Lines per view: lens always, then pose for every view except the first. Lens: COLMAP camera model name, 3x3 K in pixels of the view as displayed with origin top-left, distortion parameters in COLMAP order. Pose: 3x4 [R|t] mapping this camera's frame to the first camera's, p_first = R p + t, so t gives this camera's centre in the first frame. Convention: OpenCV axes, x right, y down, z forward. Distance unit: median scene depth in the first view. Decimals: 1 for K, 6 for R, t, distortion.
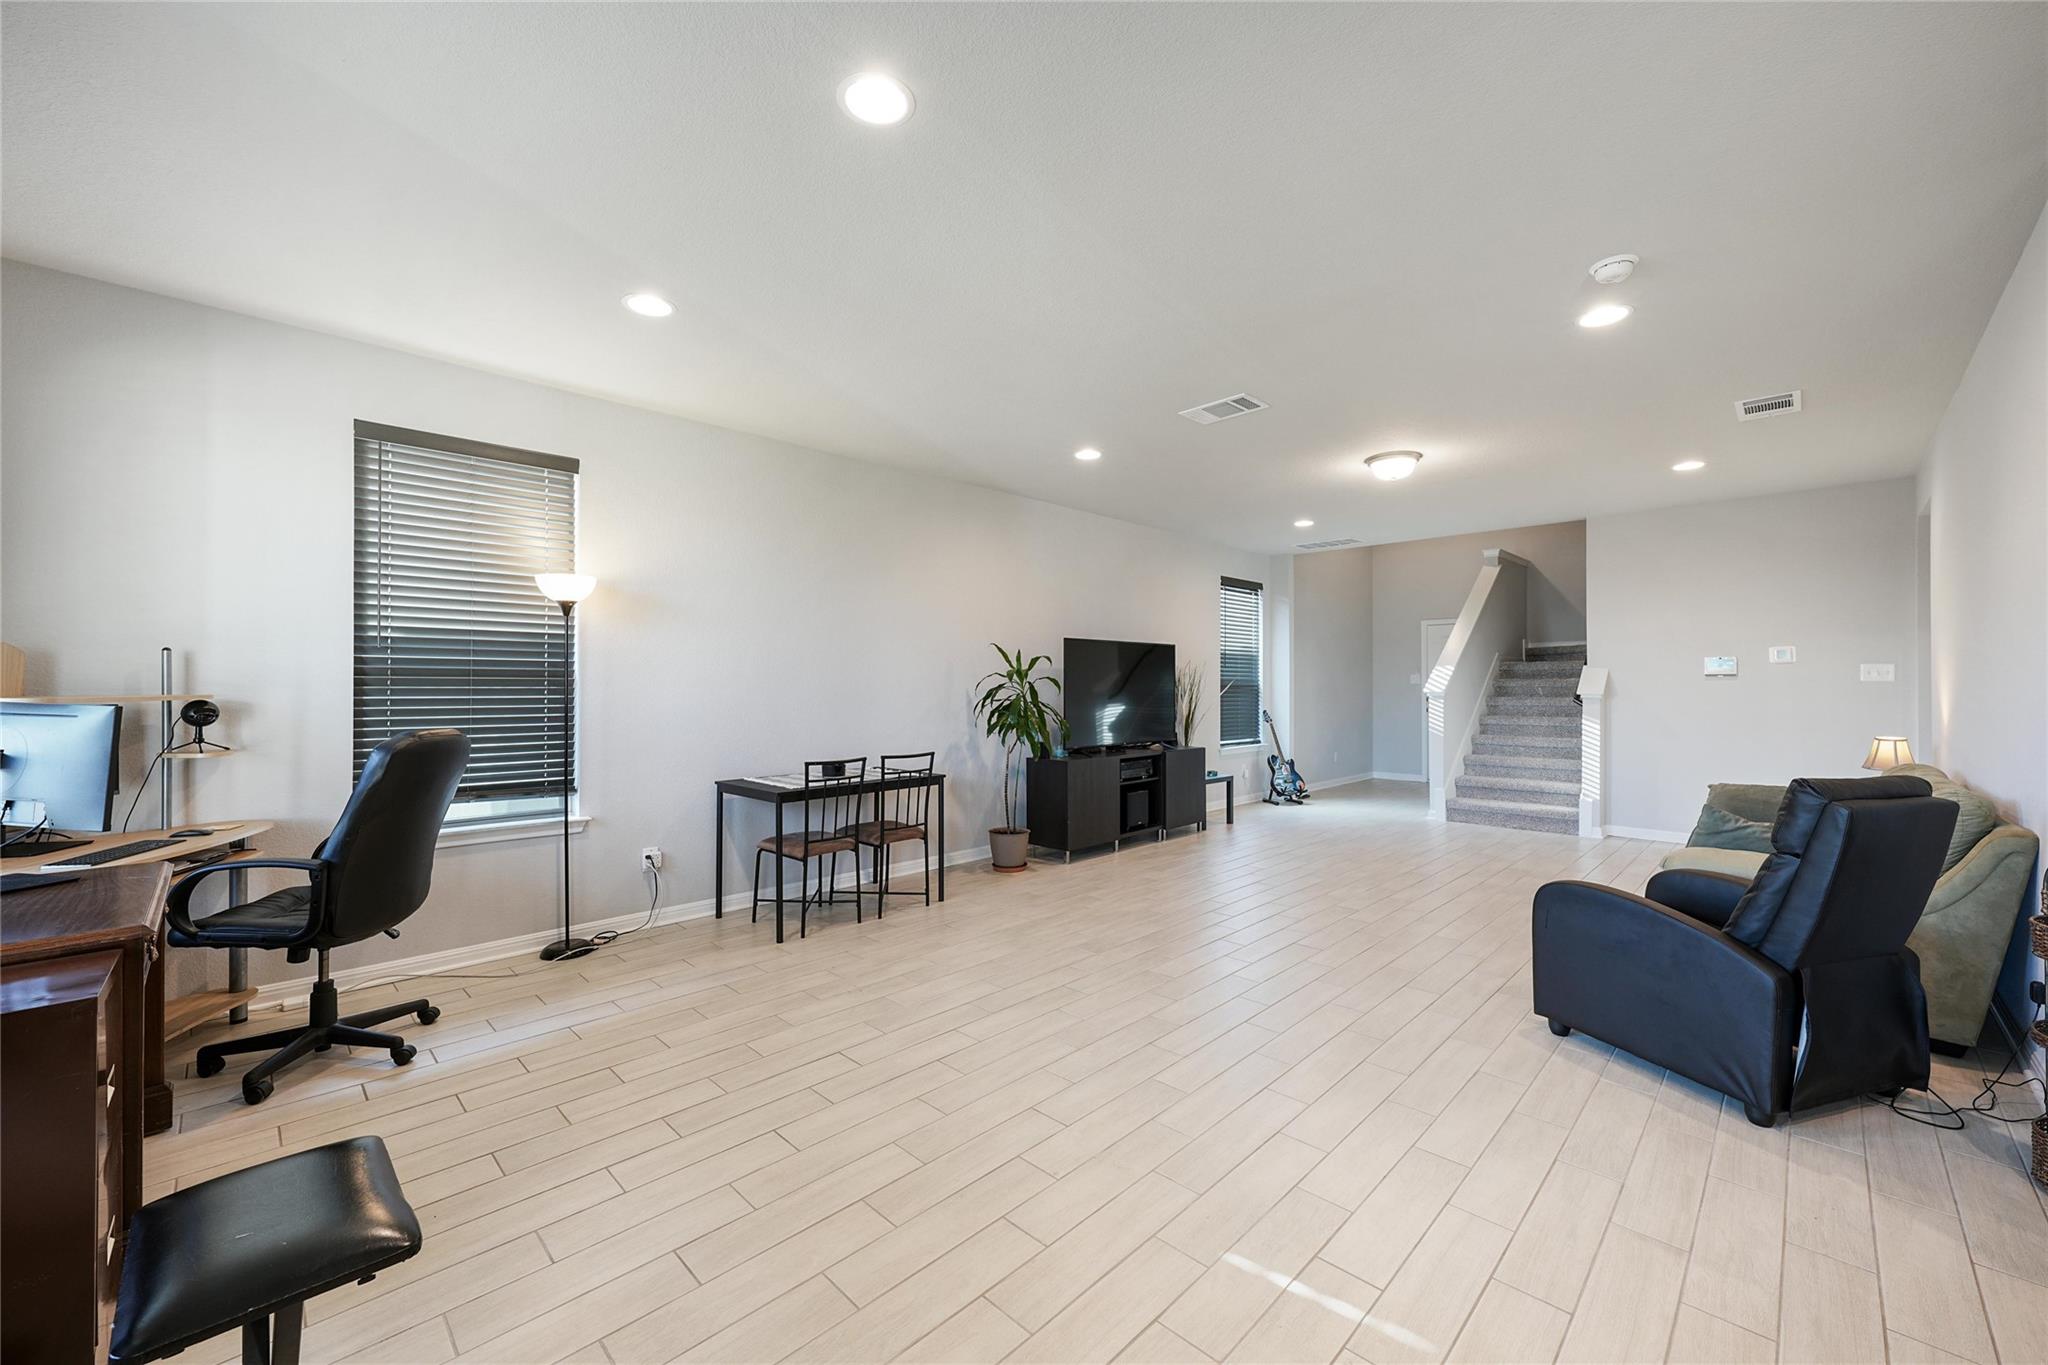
lens RADIAL K [[815.7, 0, 1024.0], [0, 815.7, 682.5], [0, 0, 1]] dist [-0.000549, -0.000025]
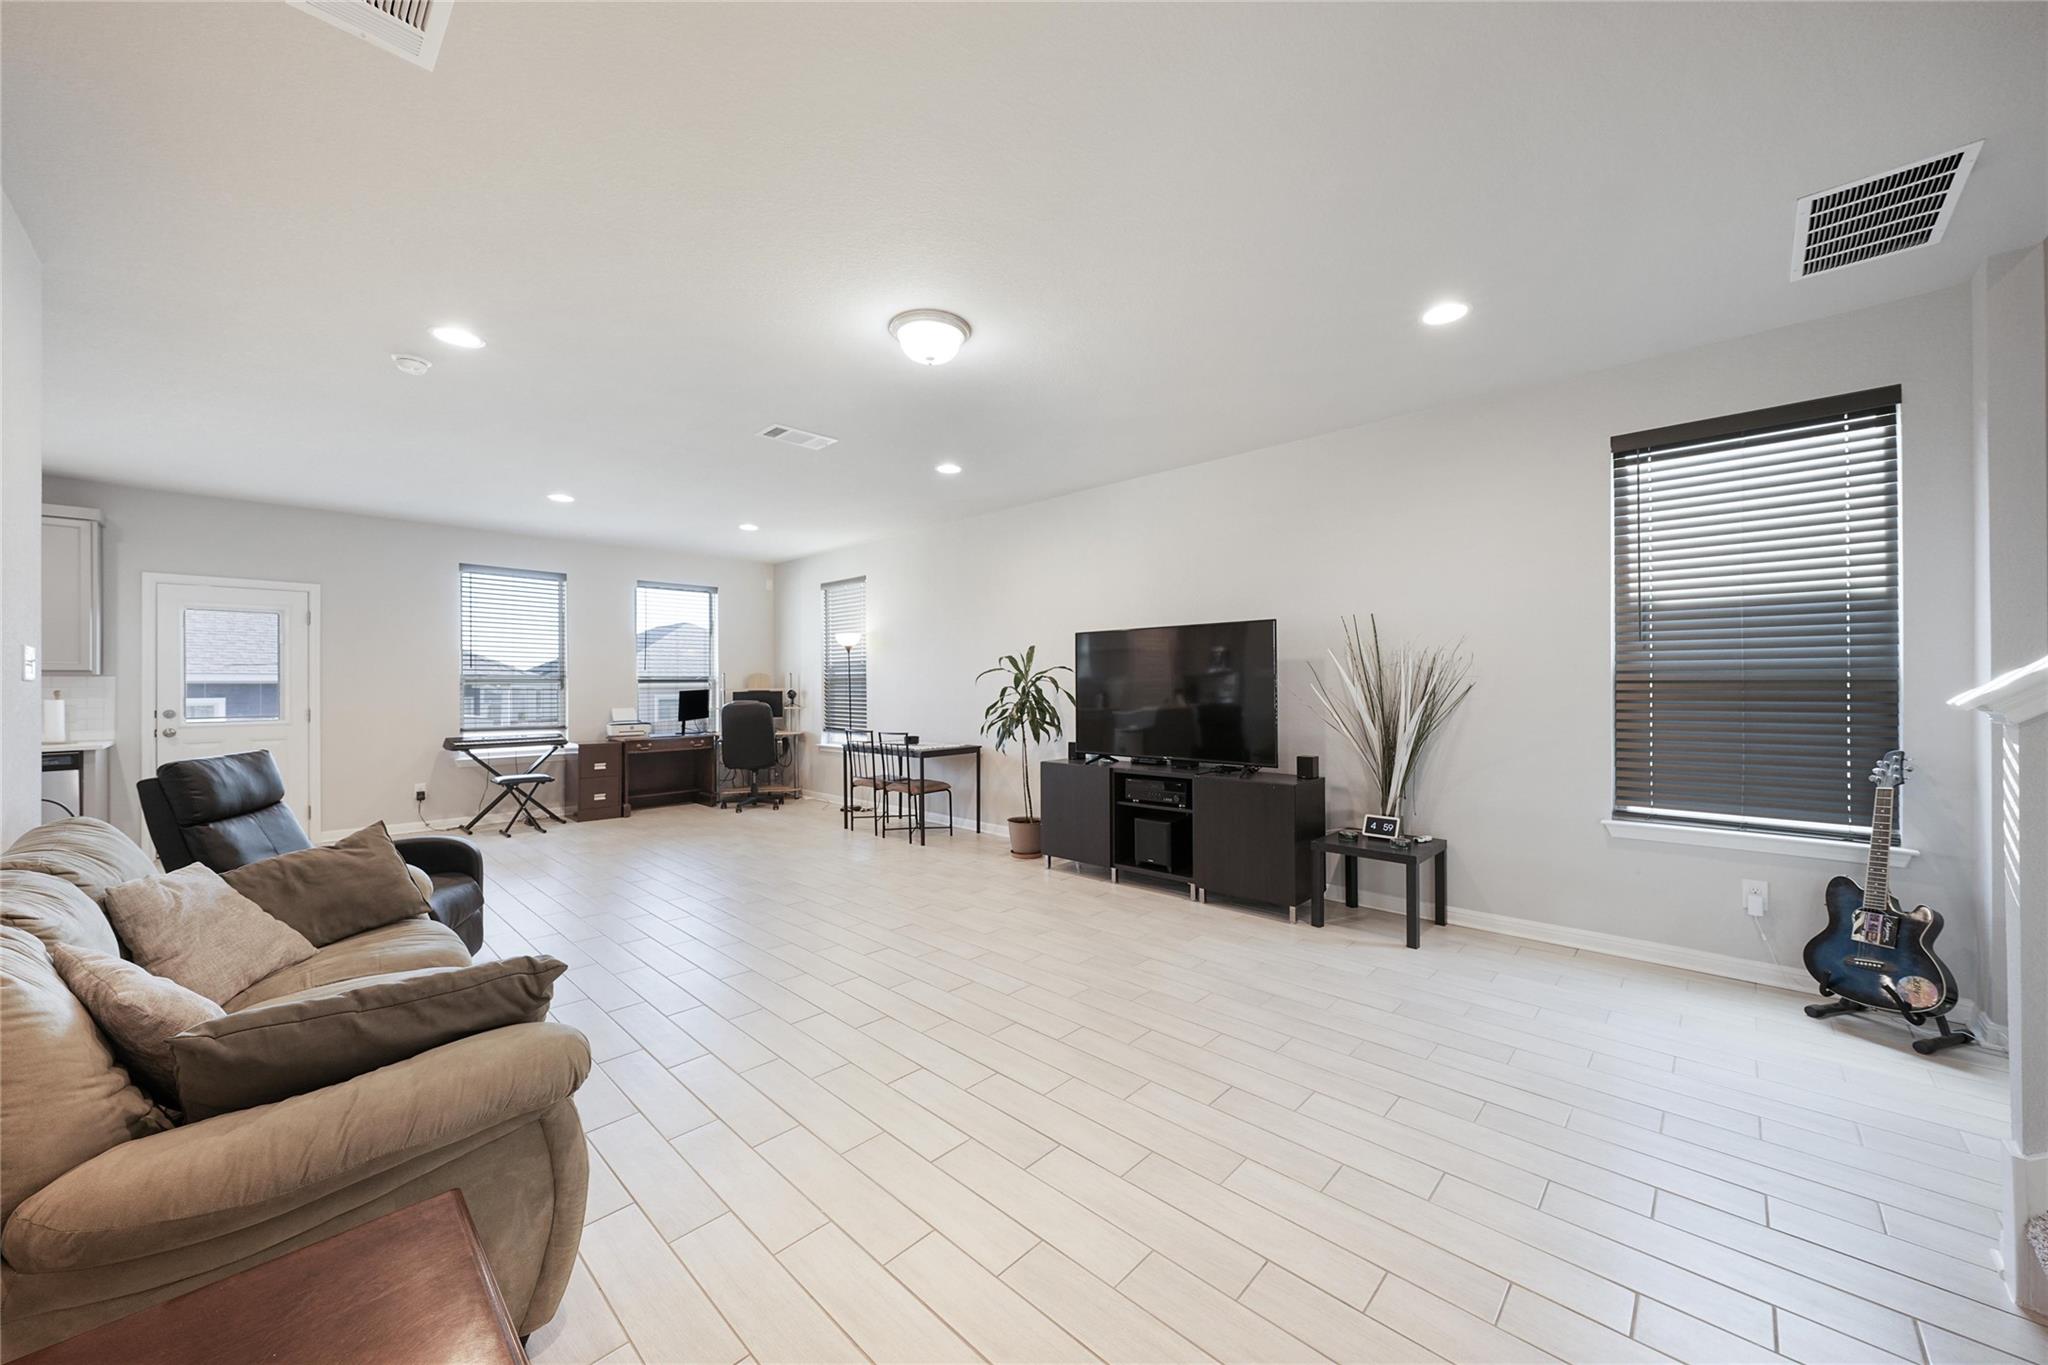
lens RADIAL K [[753.1, 0, 1024.0], [0, 753.1, 682.5], [0, 0, 1]] dist [0.000066, 0.000015]
pose [[0.002738, -0.001702, -0.999995, 1.102692], [0.010004, 0.999949, -0.001674, 0.003765], [0.999946, -0.009999, 0.002755, 1.128758]]
